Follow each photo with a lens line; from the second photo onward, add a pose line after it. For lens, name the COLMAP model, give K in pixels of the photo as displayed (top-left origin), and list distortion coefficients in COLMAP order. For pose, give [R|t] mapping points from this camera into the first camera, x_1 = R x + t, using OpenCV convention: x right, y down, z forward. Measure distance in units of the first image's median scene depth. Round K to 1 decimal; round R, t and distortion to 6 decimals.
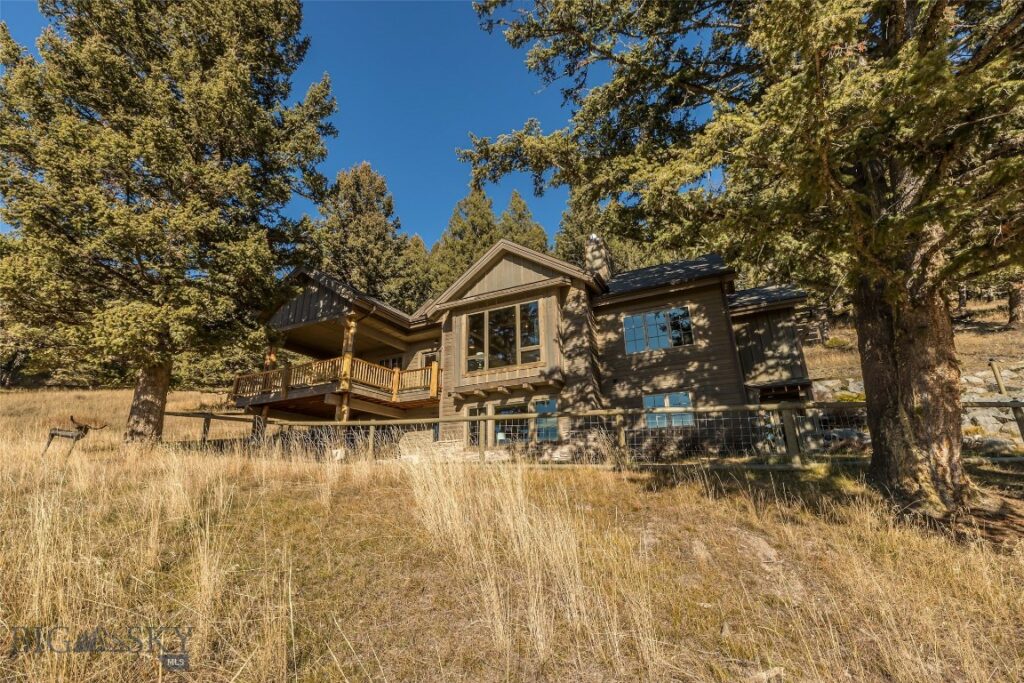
lens RADIAL K [[462.0, 0, 510.0], [0, 462.0, 339.9], [0, 0, 1]] dist [0.000445, 0.001704]
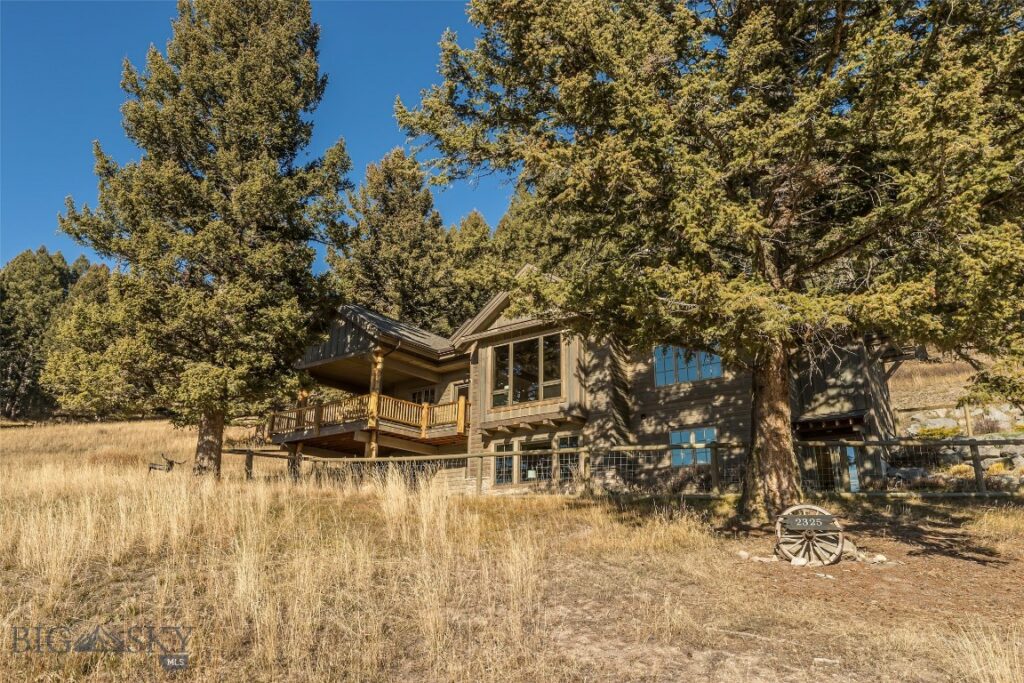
lens RADIAL K [[735.4, 0, 513.8], [0, 735.4, 344.1], [0, 0, 1]] dist [0.029652, -0.004639]
pose [[0.980988, -0.028122, -0.192020, 0.261896], [0.031818, 0.999363, 0.016191, -0.089752], [0.191443, -0.021993, 0.981257, -0.521201]]
